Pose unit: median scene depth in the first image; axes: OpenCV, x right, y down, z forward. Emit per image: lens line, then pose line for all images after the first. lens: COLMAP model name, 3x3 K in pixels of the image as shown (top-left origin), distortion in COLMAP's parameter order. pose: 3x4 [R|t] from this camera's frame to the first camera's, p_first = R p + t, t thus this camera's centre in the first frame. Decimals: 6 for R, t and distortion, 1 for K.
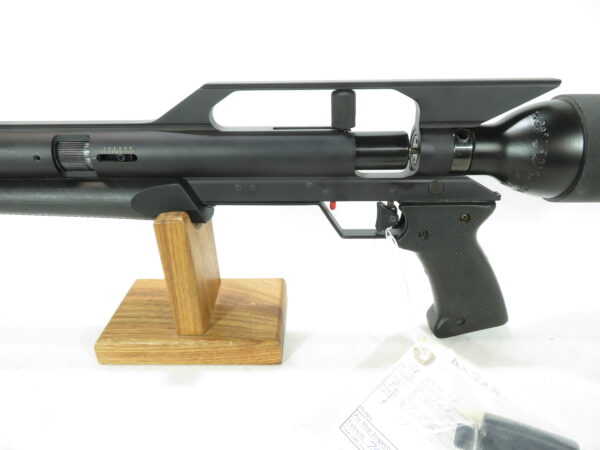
lens RADIAL K [[496.8, 0, 300.0], [0, 496.8, 225.0], [0, 0, 1]] dist [0.000803, 0.000390]
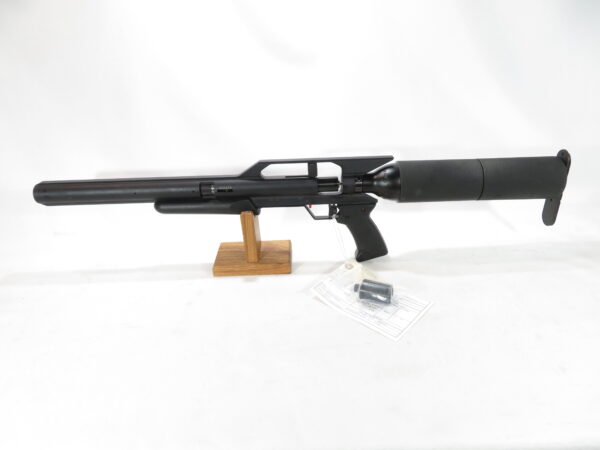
lens RADIAL K [[431.2, 0, 300.0], [0, 431.2, 225.0], [0, 0, 1]] dist [-0.000867, 0.000338]
pose [[0.999575, -0.028818, 0.004357, 0.004150], [0.028747, 0.999466, 0.015549, 0.017943], [-0.004803, -0.015417, 0.999870, -1.153238]]
